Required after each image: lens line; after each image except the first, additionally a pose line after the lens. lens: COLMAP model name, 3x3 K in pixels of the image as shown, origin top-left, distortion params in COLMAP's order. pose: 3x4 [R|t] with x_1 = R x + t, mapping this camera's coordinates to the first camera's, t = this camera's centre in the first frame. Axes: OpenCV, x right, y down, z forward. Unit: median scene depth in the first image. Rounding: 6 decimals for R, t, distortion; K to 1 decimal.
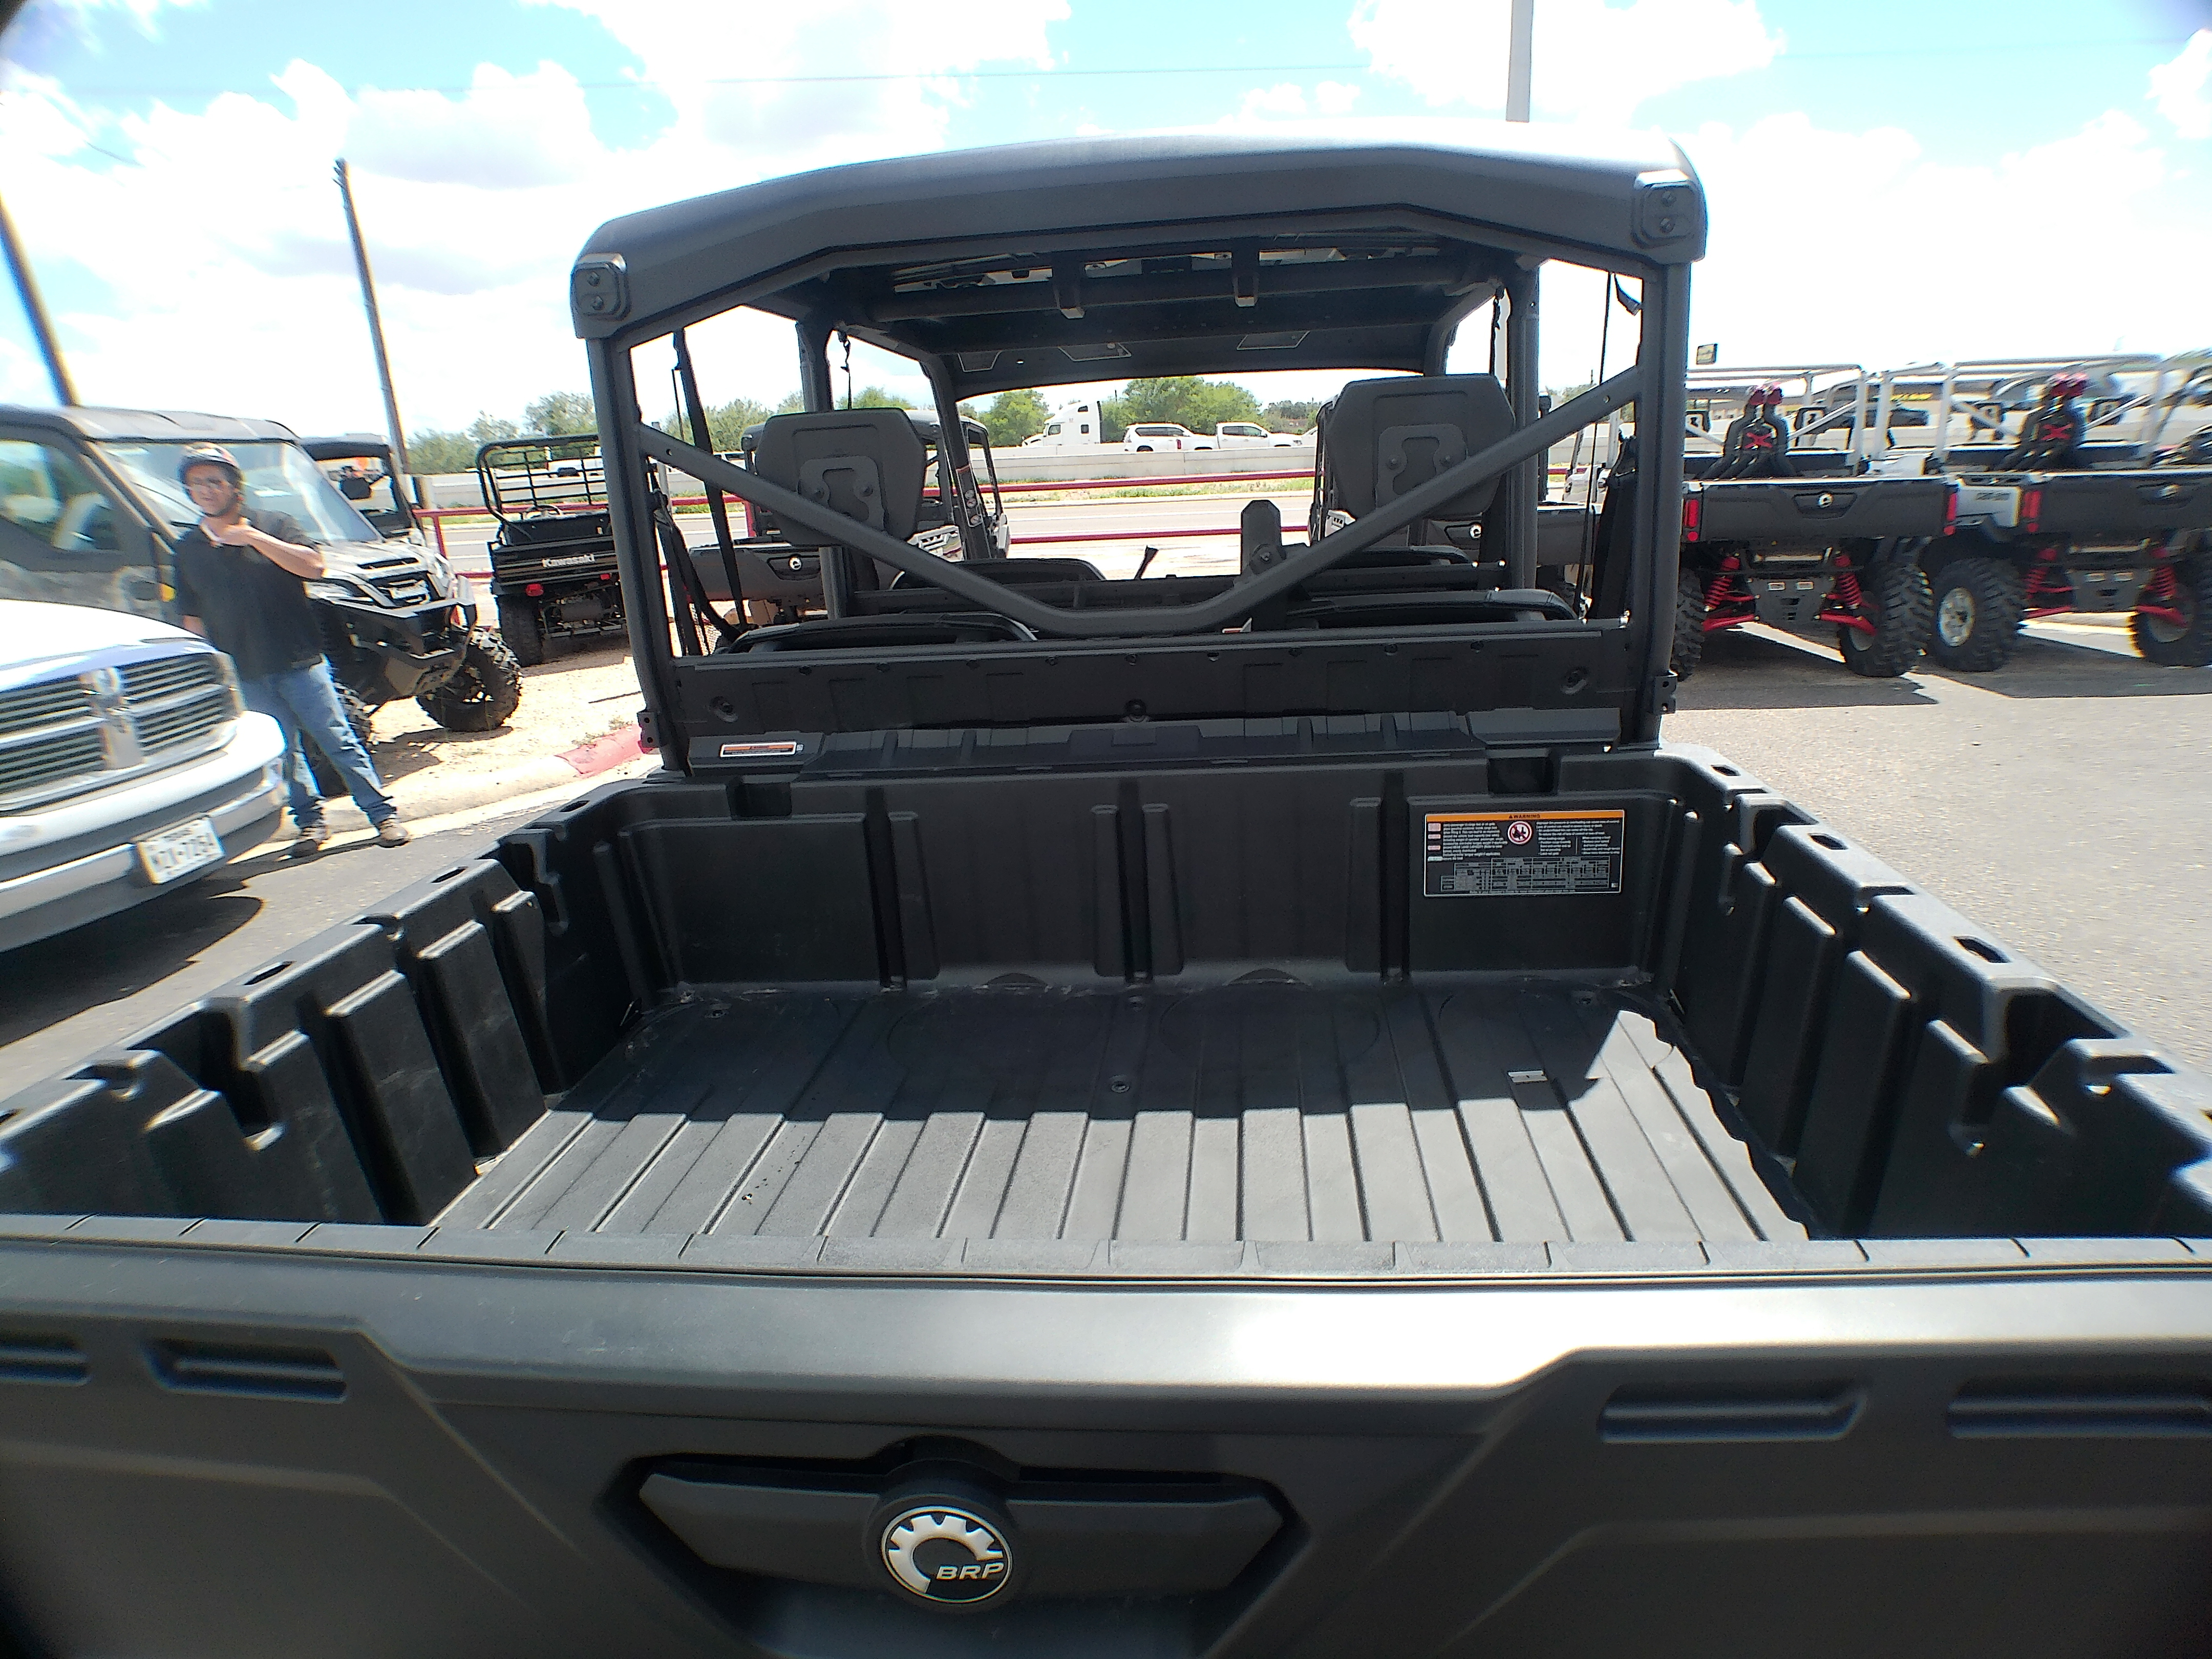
lens RADIAL K [[1203.7, 0, 1124.7], [0, 1203.7, 823.5], [0, 0, 1]] dist [-0.046085, 0.010498]
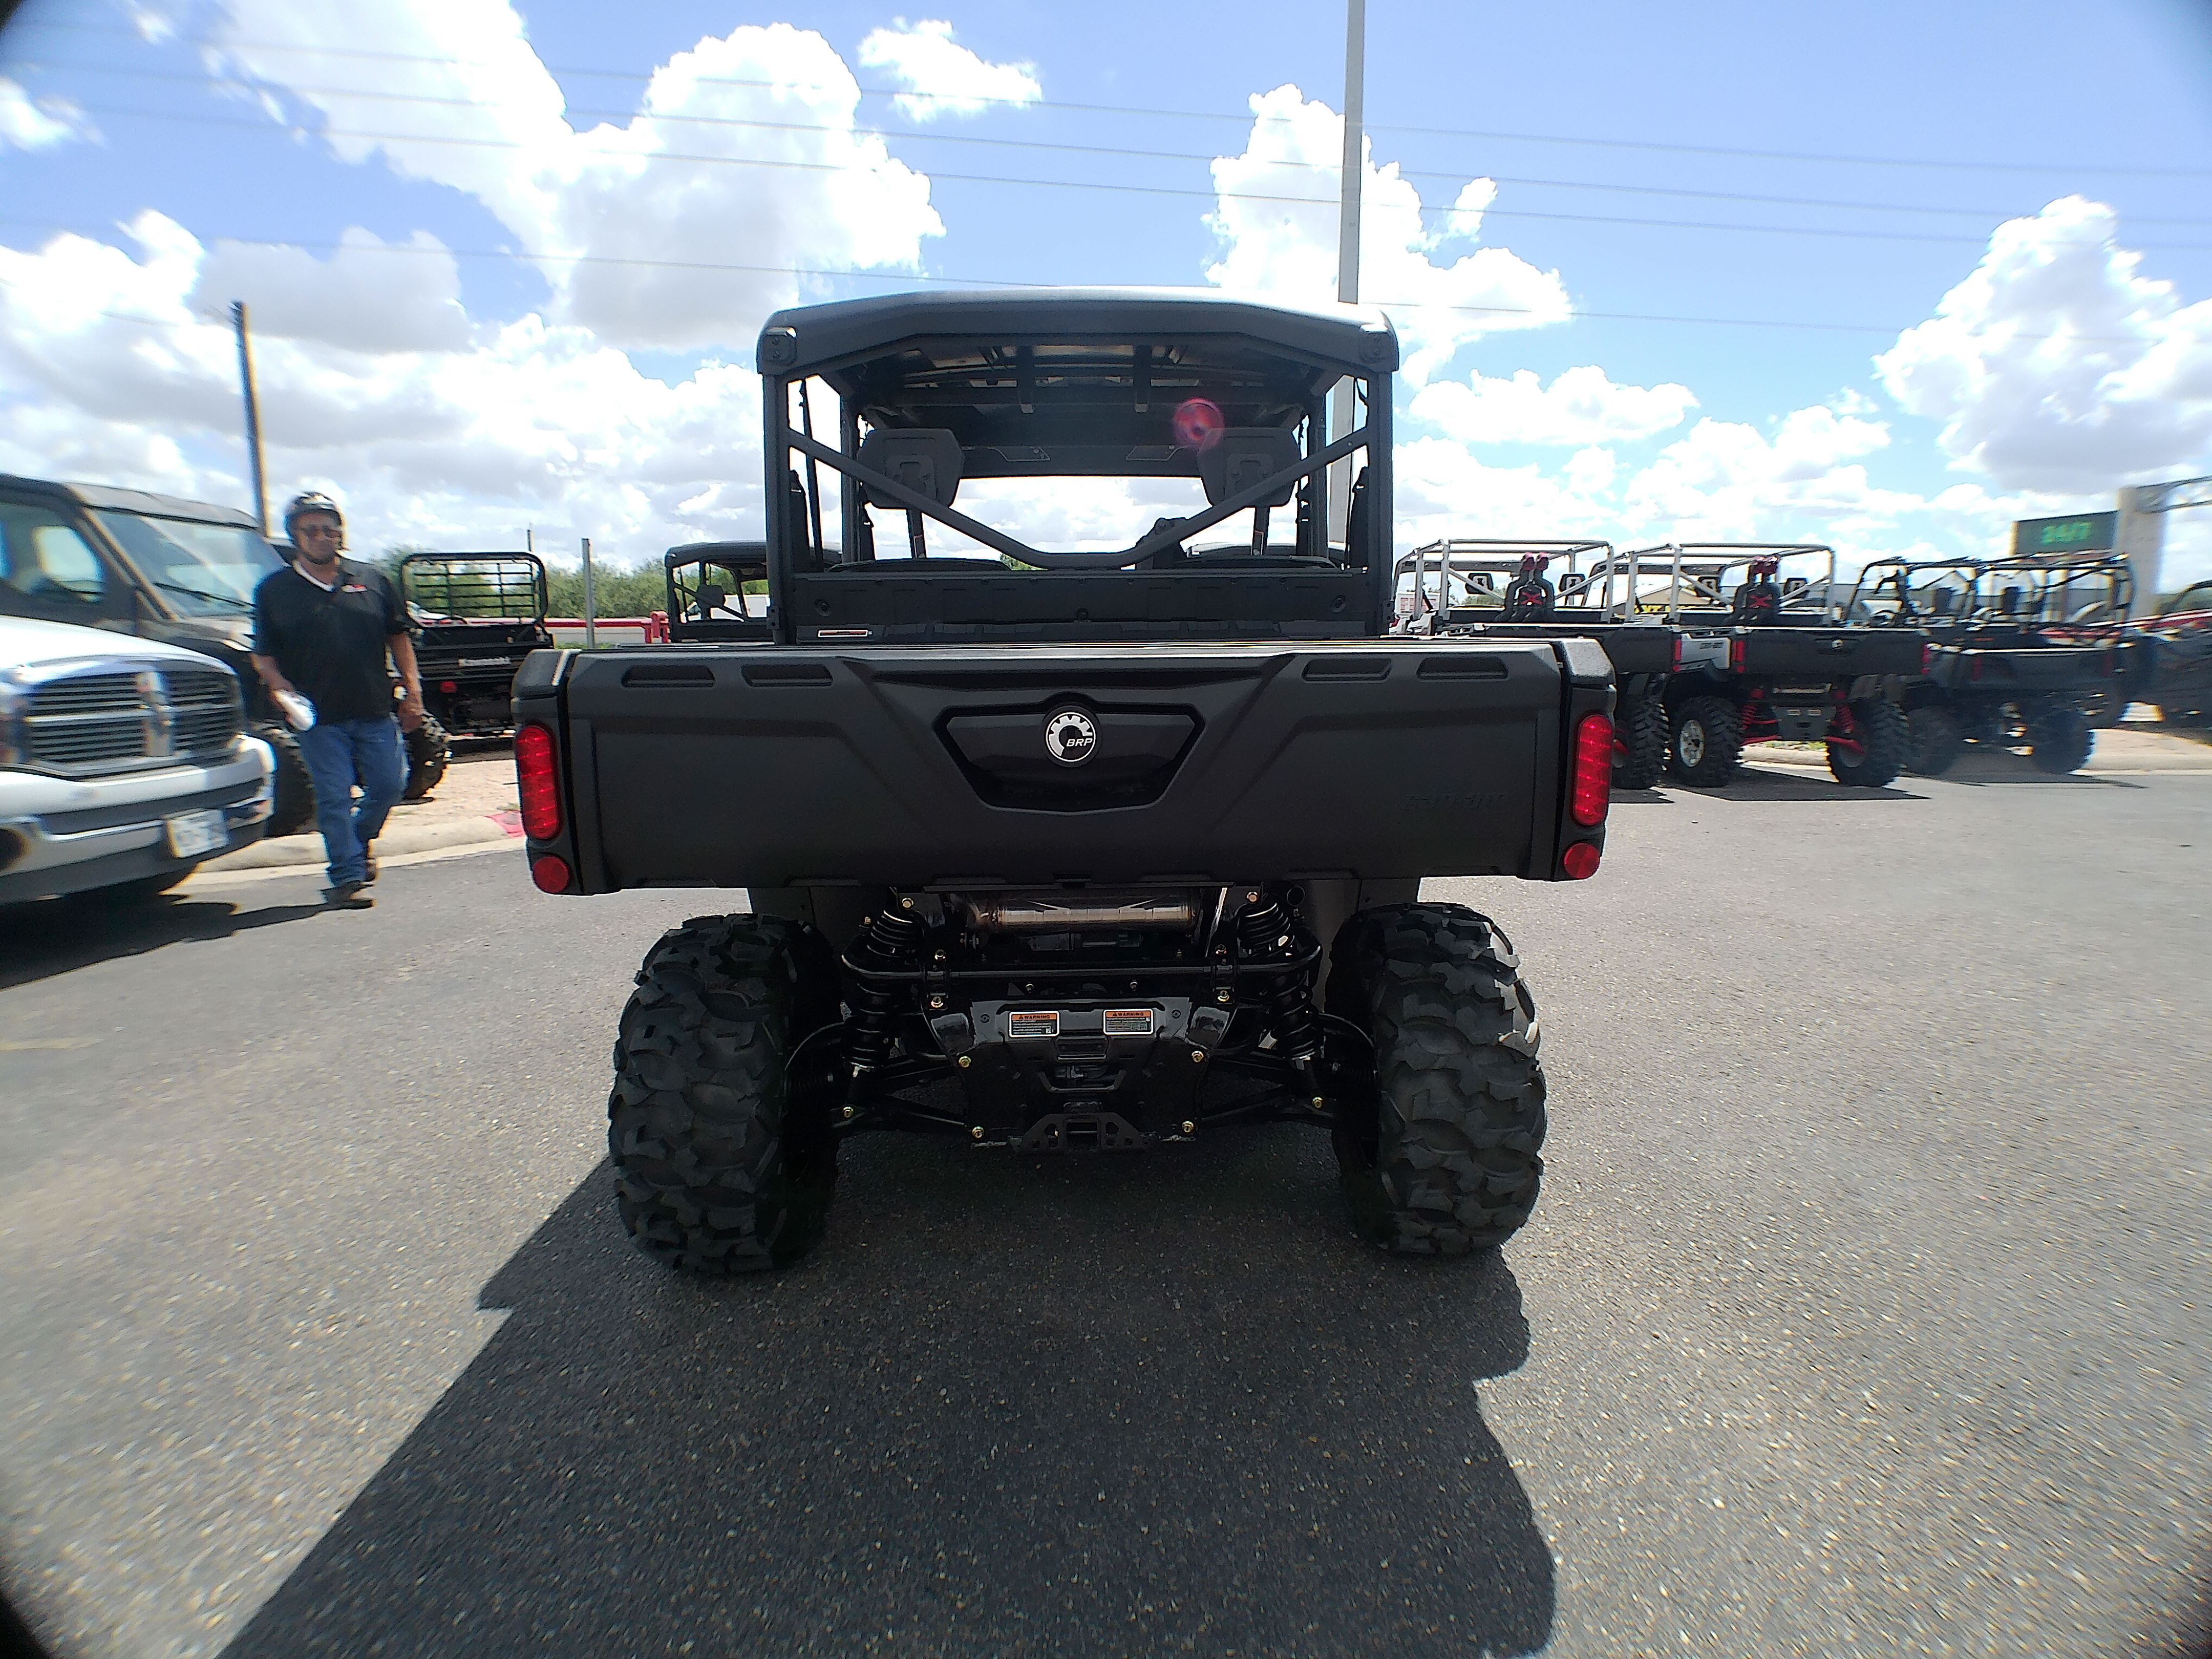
lens RADIAL K [[1203.7, 0, 1124.7], [0, 1203.7, 823.5], [0, 0, 1]] dist [-0.046085, 0.010498]
pose [[0.992025, 0.028089, 0.122869, -0.029761], [-0.009790, 0.989078, -0.147066, 0.100449], [-0.125657, 0.144690, 0.981466, -0.136712]]
